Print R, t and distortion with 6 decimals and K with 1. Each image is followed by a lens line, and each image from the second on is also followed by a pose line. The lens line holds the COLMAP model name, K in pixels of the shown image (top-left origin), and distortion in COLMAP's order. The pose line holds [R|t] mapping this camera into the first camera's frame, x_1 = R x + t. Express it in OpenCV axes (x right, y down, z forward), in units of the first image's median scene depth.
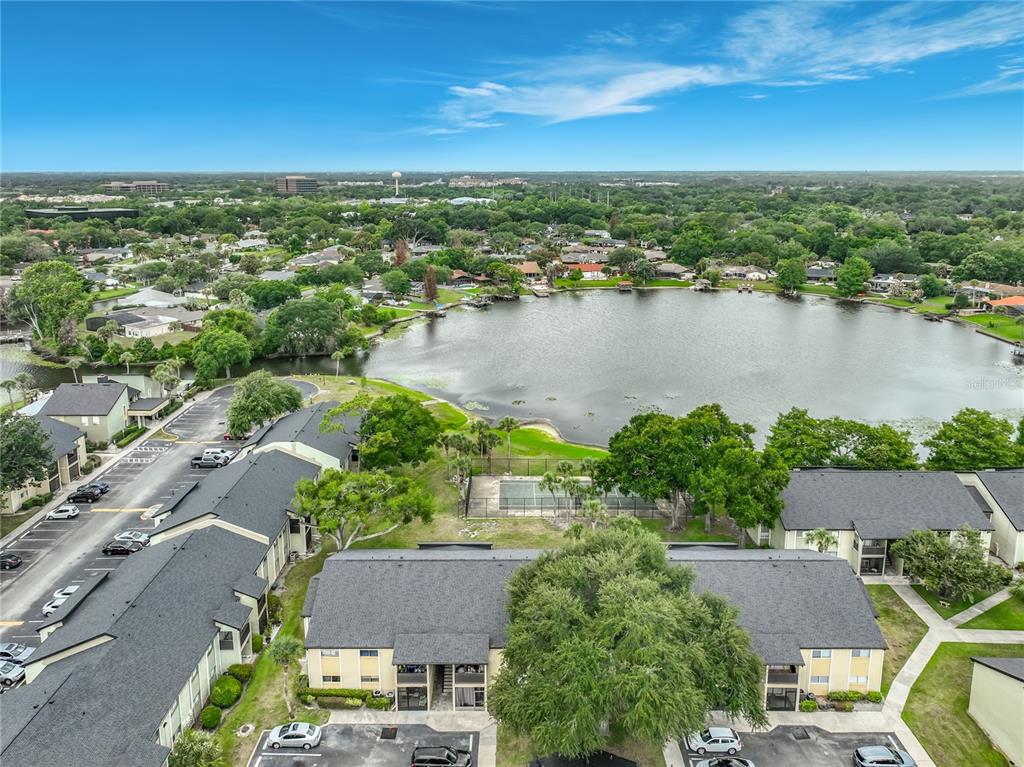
lens RADIAL K [[722.7, 0, 508.3], [0, 722.7, 321.5], [0, 0, 1]] dist [0.000857, 0.004019]
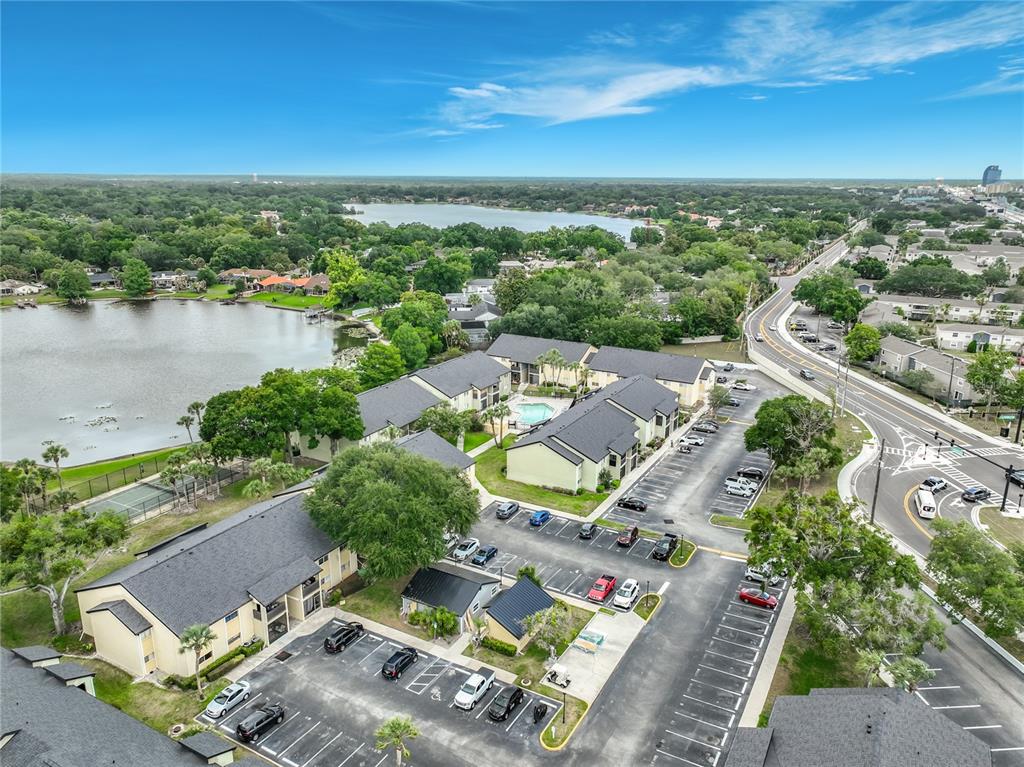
lens RADIAL K [[724.7, 0, 512.0], [0, 724.7, 383.5], [0, 0, 1]] dist [0.001062, 0.008351]
pose [[0.493577, -0.238156, 0.836459, -0.213662], [0.173383, 0.969415, 0.173702, -0.001676], [-0.852244, 0.059293, 0.519774, 0.008345]]
